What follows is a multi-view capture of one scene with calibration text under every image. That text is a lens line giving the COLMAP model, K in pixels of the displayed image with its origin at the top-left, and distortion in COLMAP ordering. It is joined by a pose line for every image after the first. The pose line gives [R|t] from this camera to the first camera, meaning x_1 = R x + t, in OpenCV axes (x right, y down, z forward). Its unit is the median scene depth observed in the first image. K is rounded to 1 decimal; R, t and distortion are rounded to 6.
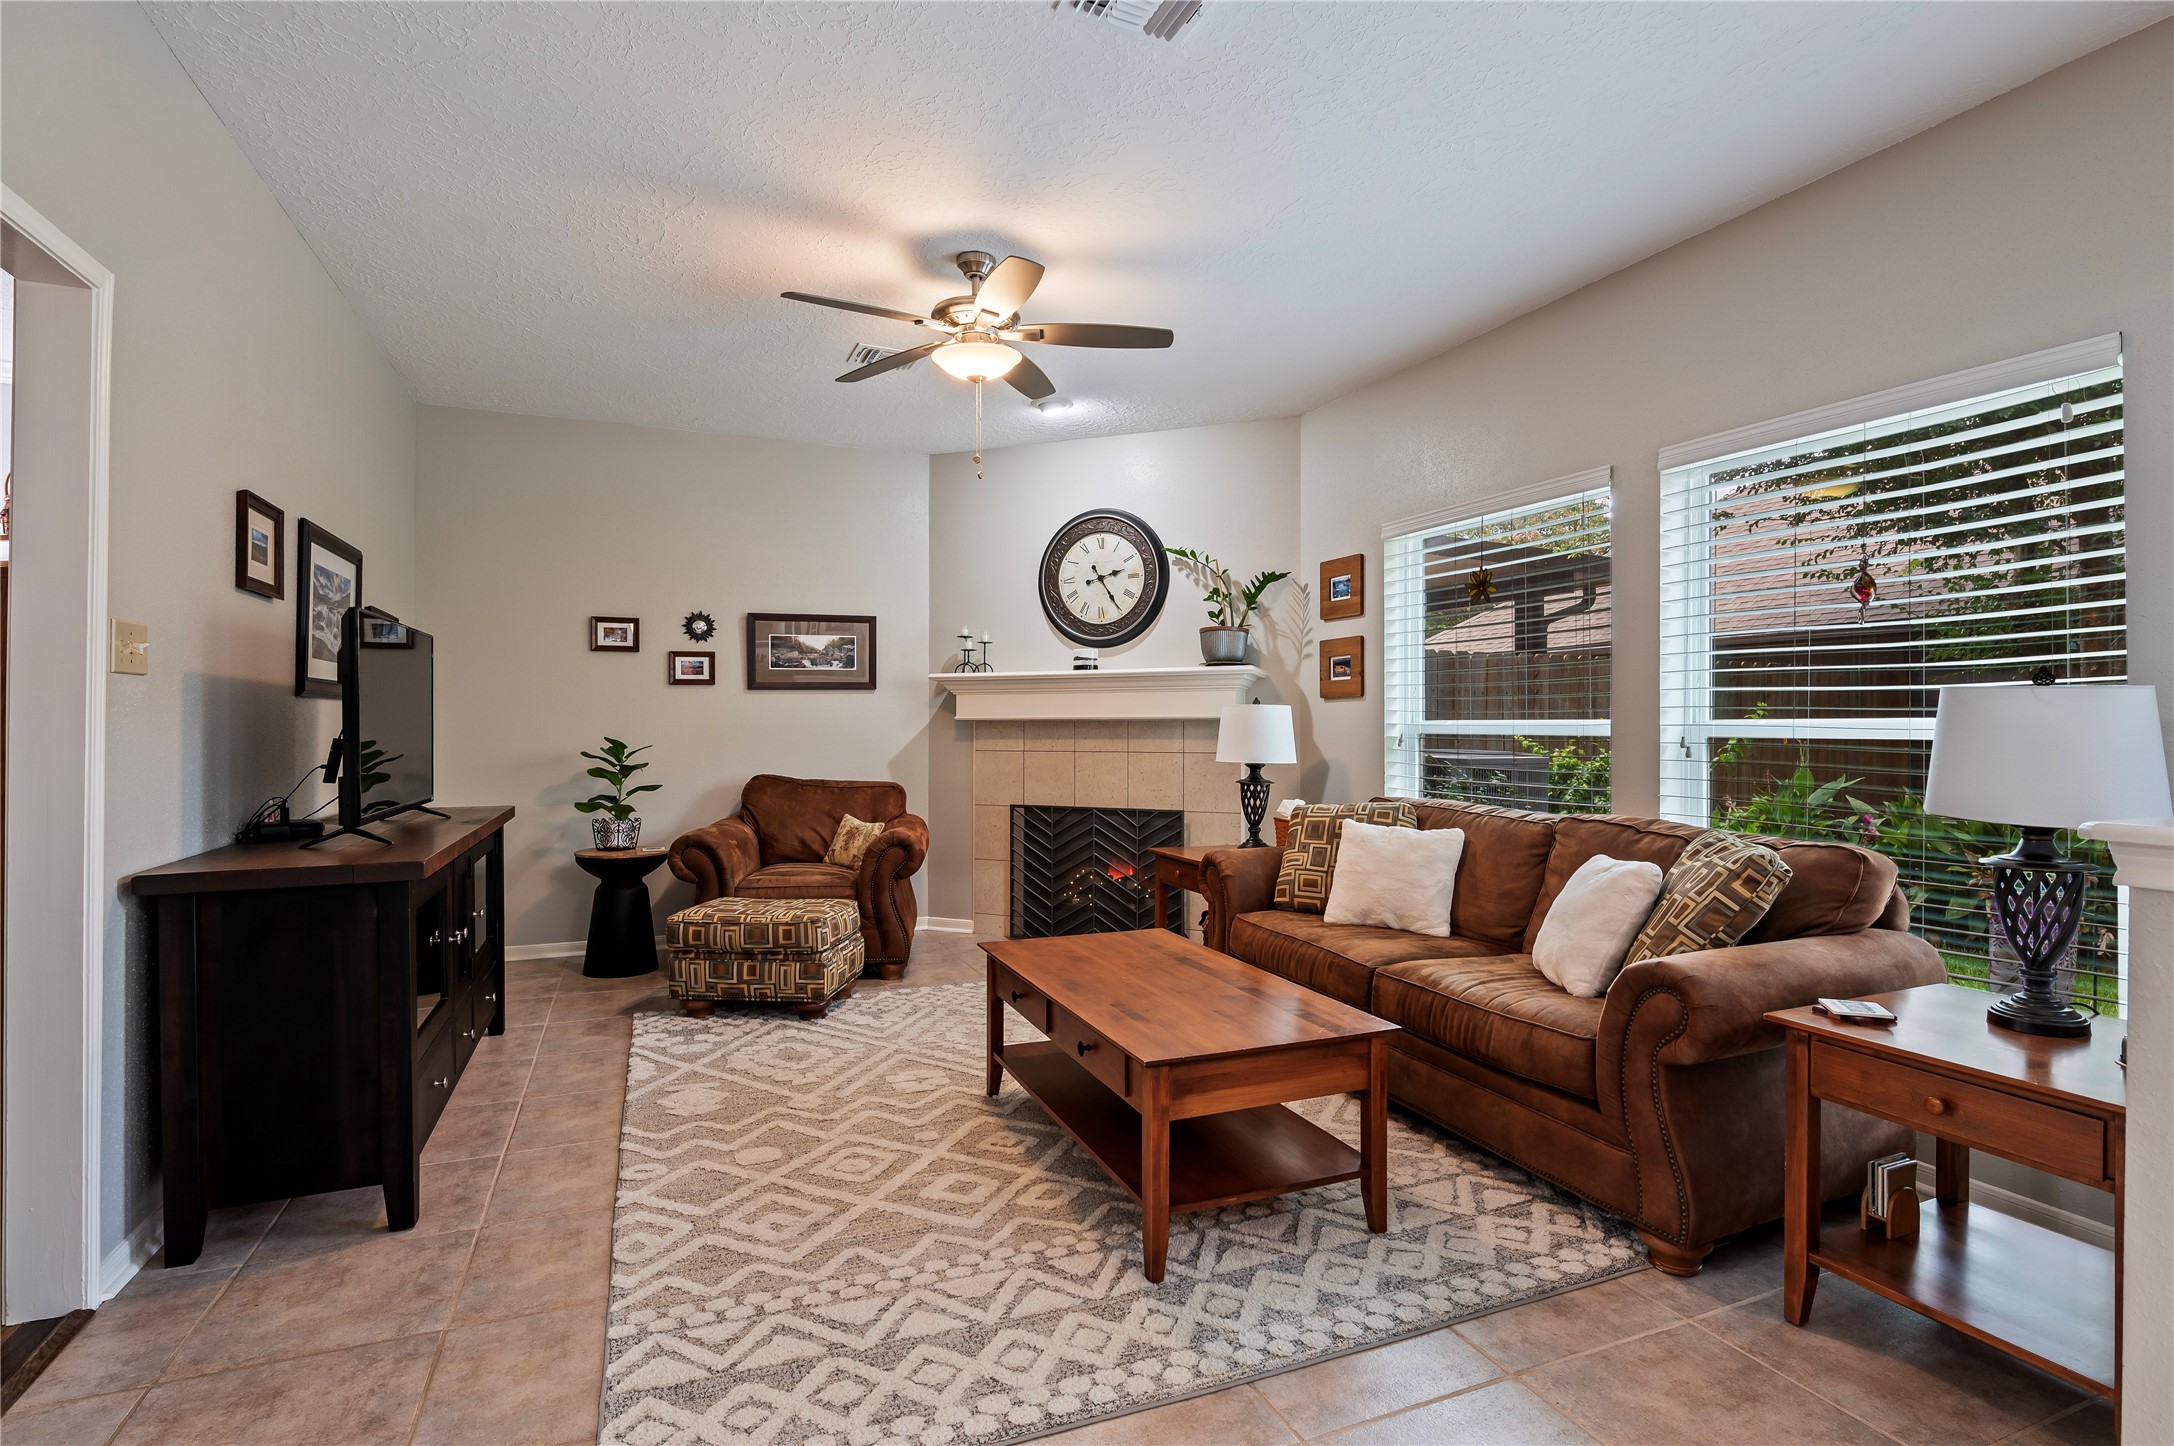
lens RADIAL K [[1047.2, 0, 1095.7], [0, 1047.2, 720.3], [0, 0, 1]] dist [-0.003198, -0.001136]
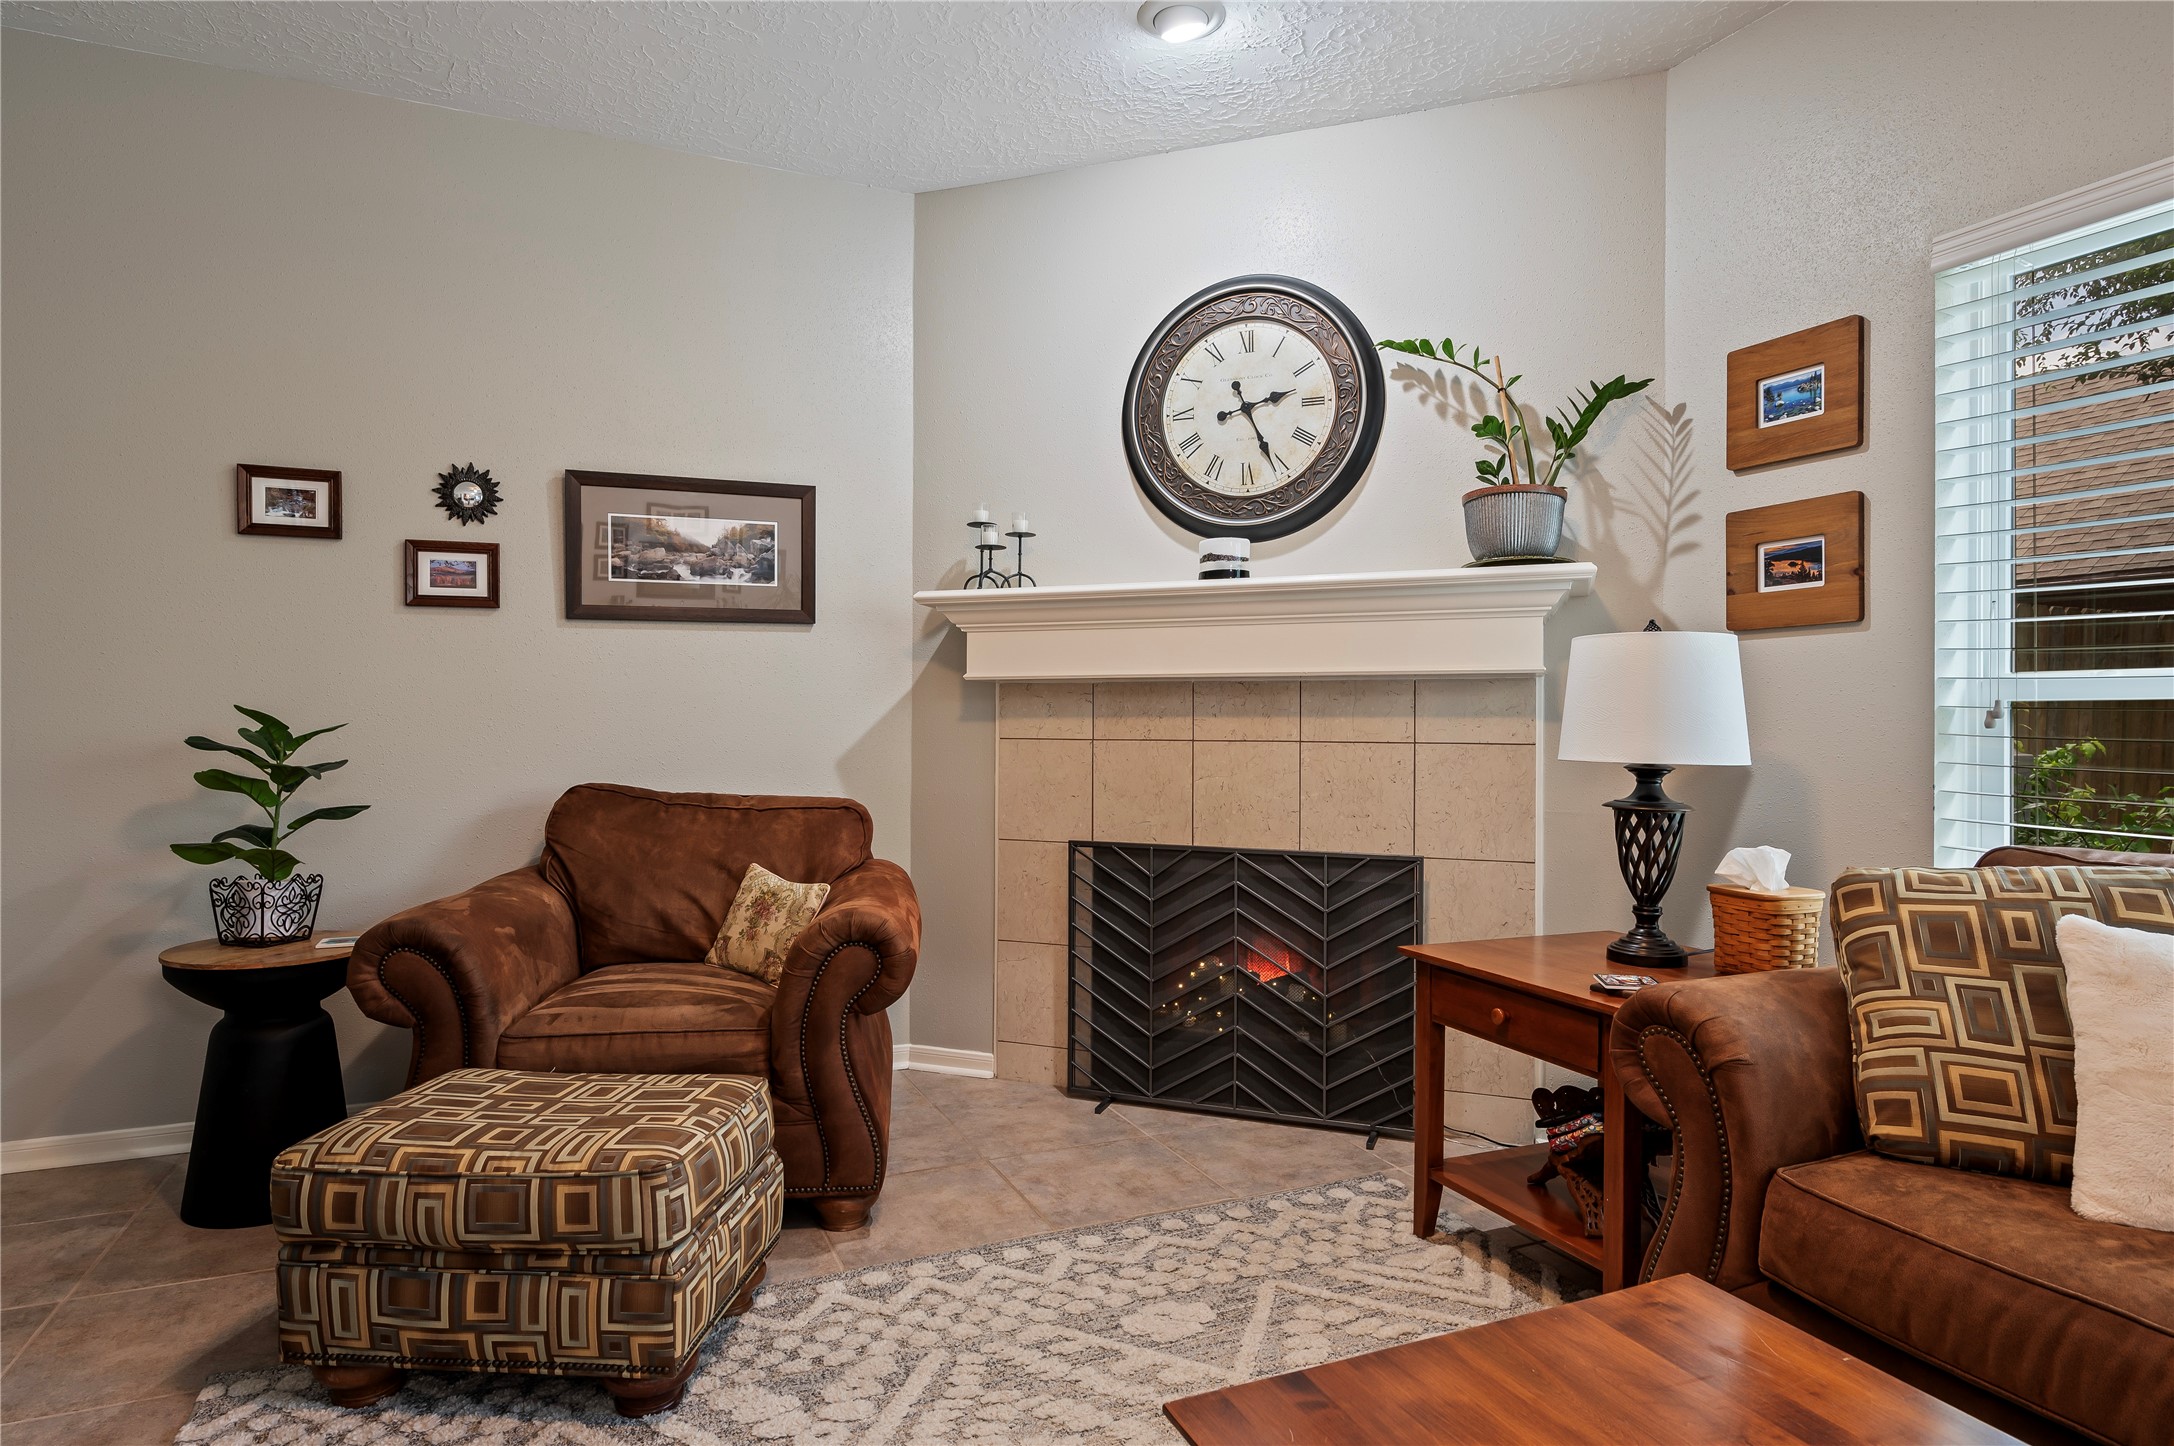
lens RADIAL K [[1216.5, 0, 1090.4], [0, 1216.5, 712.0], [0, 0, 1]] dist [-0.002922, -0.000084]
pose [[0.999908, 0.002912, 0.013219, -0.086393], [-0.002929, 0.999995, 0.001275, 0.016222], [-0.013215, -0.001314, 0.999912, 0.423133]]
